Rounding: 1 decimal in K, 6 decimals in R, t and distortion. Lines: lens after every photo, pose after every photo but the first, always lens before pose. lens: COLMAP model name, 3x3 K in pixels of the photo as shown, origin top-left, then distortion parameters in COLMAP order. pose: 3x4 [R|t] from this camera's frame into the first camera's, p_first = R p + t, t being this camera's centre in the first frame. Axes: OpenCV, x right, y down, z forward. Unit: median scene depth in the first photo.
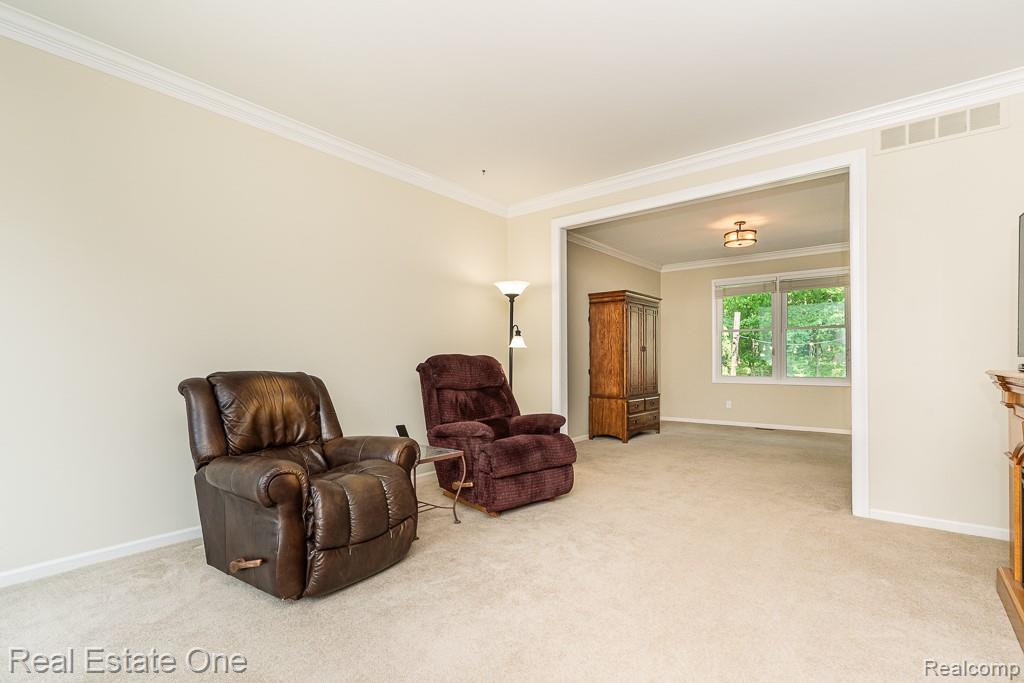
lens RADIAL K [[484.8, 0, 508.0], [0, 484.8, 360.4], [0, 0, 1]] dist [0.001010, 0.000096]
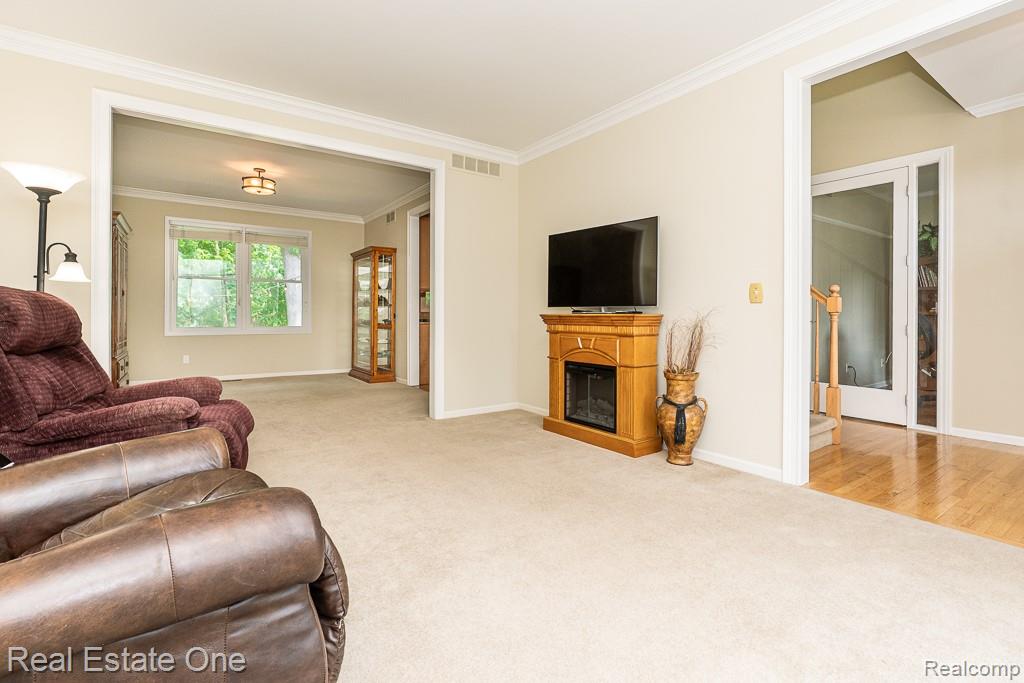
lens RADIAL K [[471.8, 0, 528.3], [0, 471.8, 314.8], [0, 0, 1]] dist [0.000700, 0.000232]
pose [[0.244349, 0.000193, 0.969687, -0.400924], [-0.000677, 1.000000, -0.000028, 0.014159], [-0.969687, -0.000650, 0.244349, 0.295287]]
